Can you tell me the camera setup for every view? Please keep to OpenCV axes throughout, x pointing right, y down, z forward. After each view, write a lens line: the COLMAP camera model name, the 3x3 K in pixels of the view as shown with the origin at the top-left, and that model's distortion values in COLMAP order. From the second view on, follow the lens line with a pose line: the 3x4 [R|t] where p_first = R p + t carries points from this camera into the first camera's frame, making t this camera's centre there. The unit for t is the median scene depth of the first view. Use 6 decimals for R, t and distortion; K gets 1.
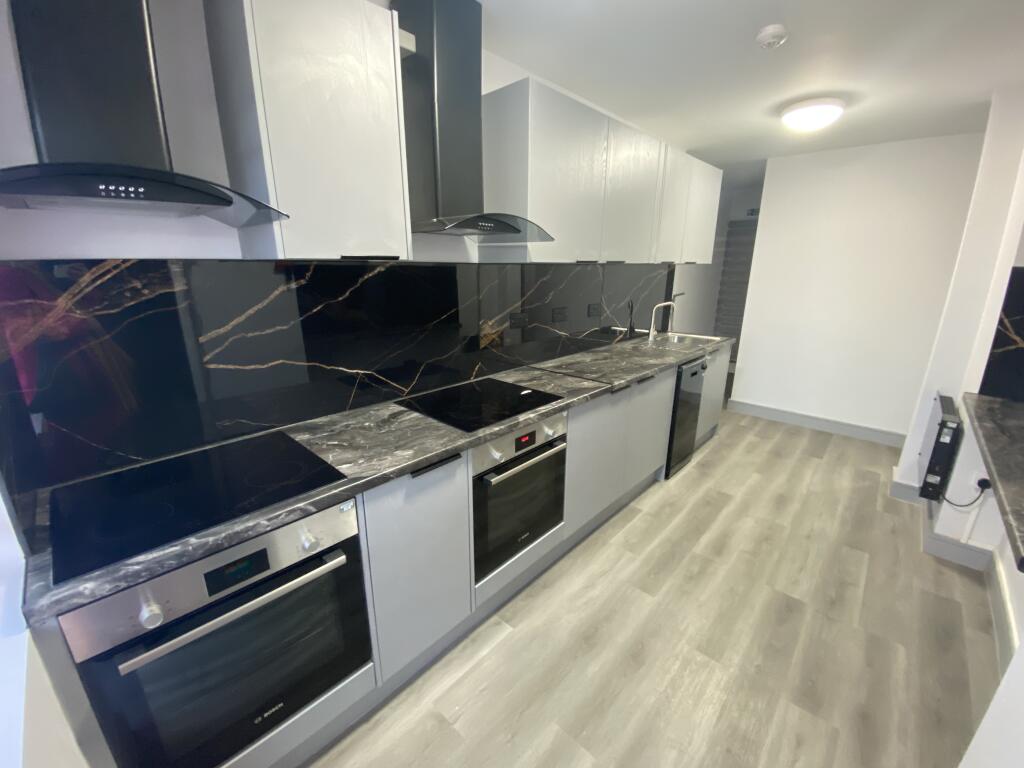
lens RADIAL K [[415.9, 0, 516.5], [0, 415.9, 383.8], [0, 0, 1]] dist [-0.002323, -0.000285]
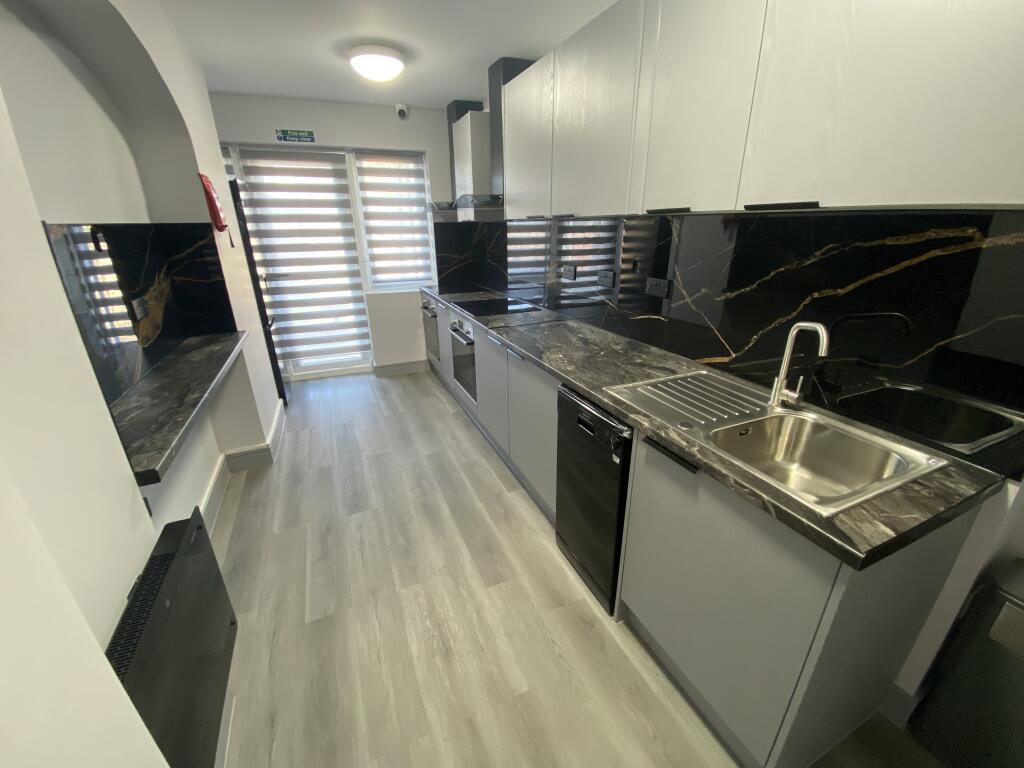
lens RADIAL K [[415.9, 0, 517.0], [0, 415.9, 383.8], [0, 0, 1]] dist [-0.002323, -0.000285]
pose [[-0.391171, 0.305755, -0.868043, 1.036881], [-0.288495, 0.854921, 0.431139, -0.318832], [0.873932, 0.419075, -0.246211, 1.140871]]
